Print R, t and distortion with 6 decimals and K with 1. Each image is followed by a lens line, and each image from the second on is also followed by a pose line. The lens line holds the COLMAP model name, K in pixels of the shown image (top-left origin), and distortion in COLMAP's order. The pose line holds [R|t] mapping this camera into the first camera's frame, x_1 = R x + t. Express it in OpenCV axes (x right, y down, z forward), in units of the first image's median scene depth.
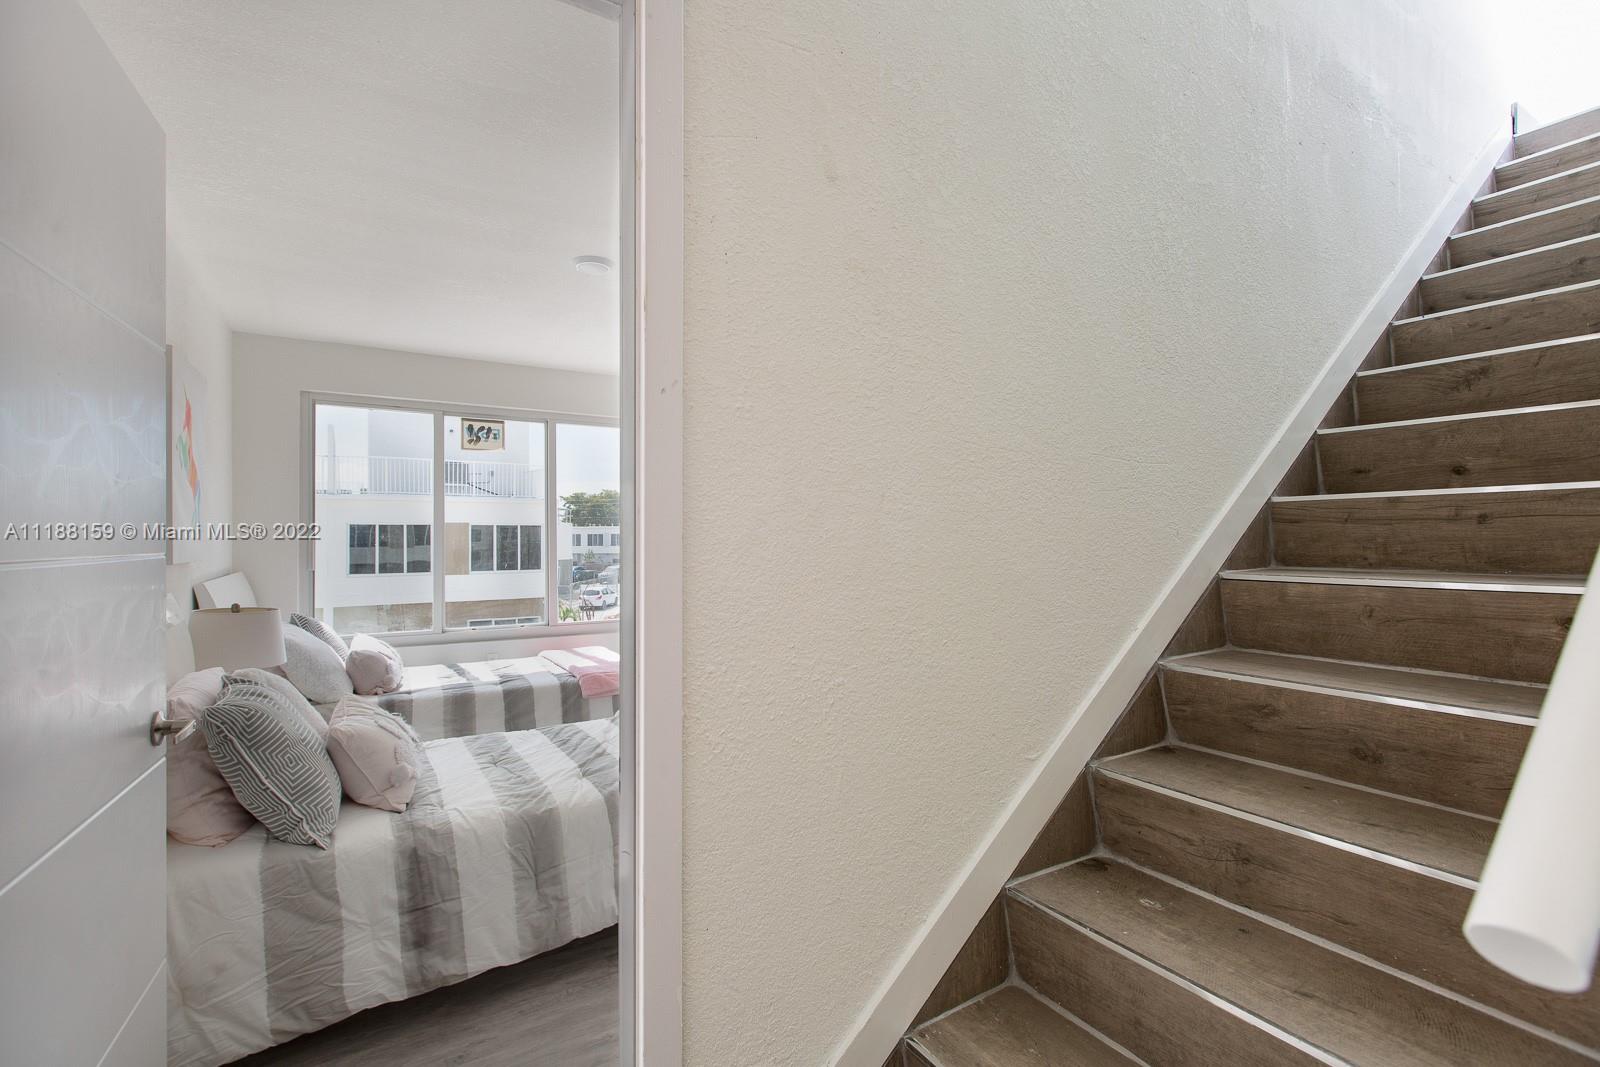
lens RADIAL K [[724.2, 0, 798.9], [0, 724.2, 531.0], [0, 0, 1]] dist [0.001603, 0.000262]
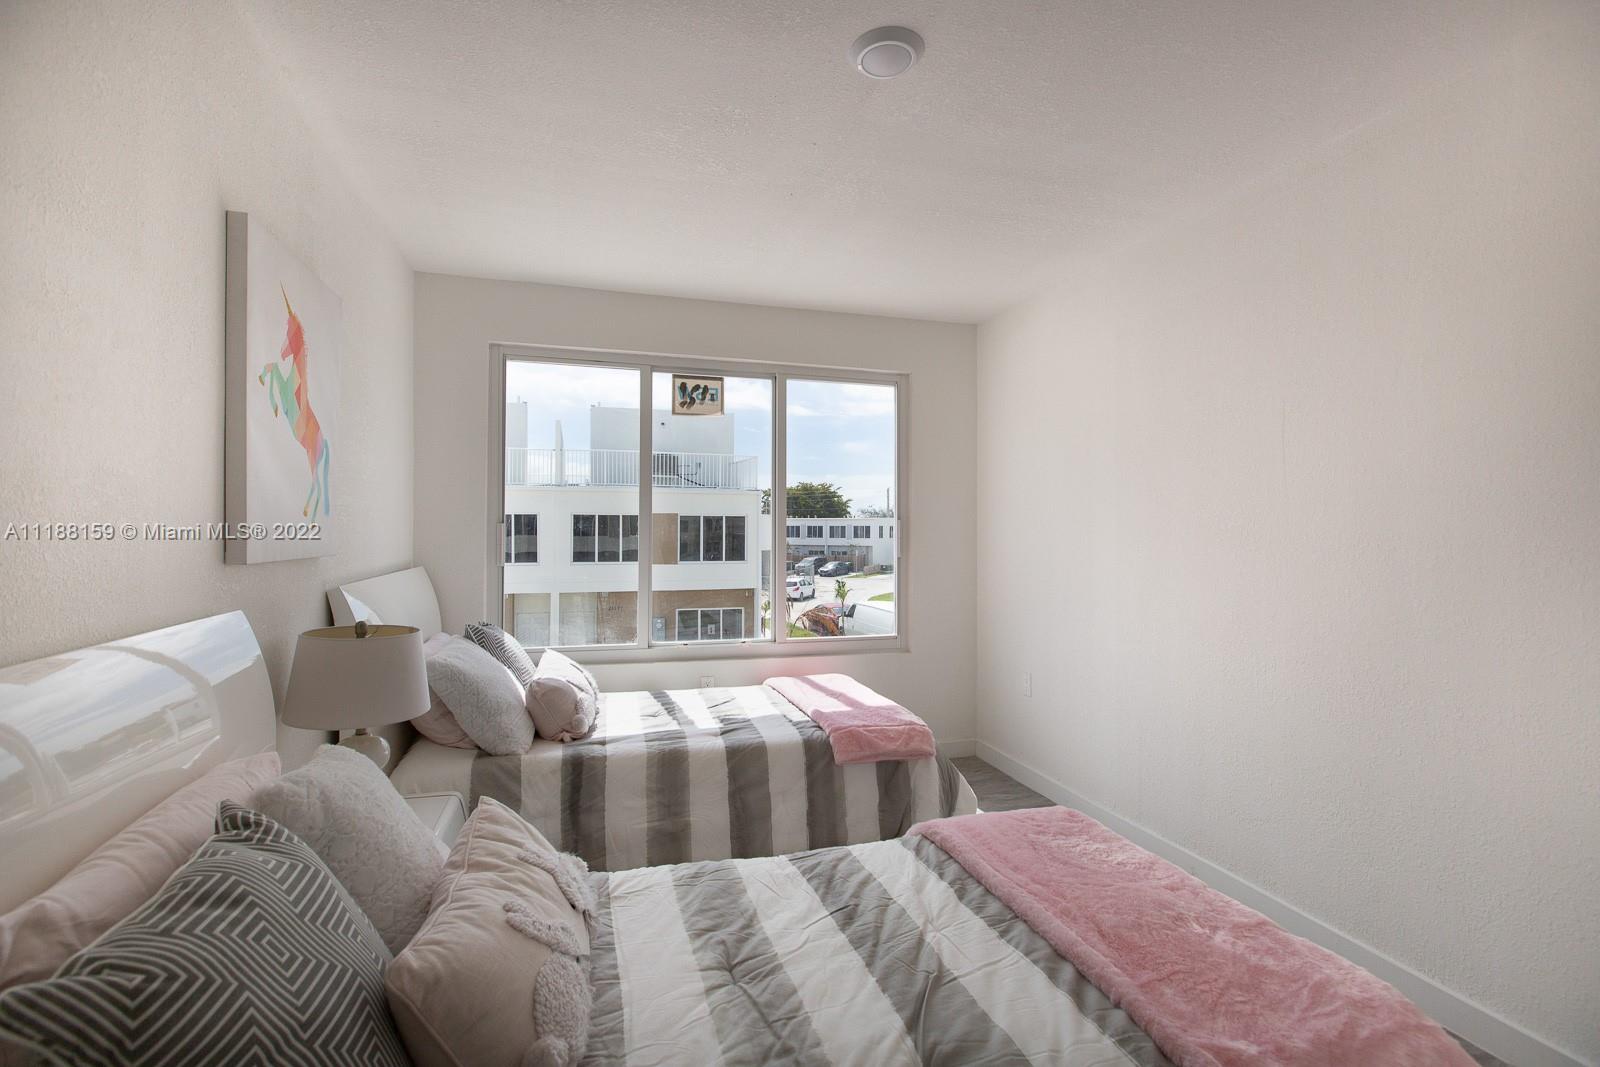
lens RADIAL K [[711.2, 0, 799.2], [0, 711.2, 524.5], [0, 0, 1]] dist [0.012722, 0.000065]
pose [[0.967000, 0.007350, -0.254669, -0.140300], [-0.007104, 0.999973, 0.001887, 0.004169], [0.254676, -0.000016, 0.967026, 0.298698]]
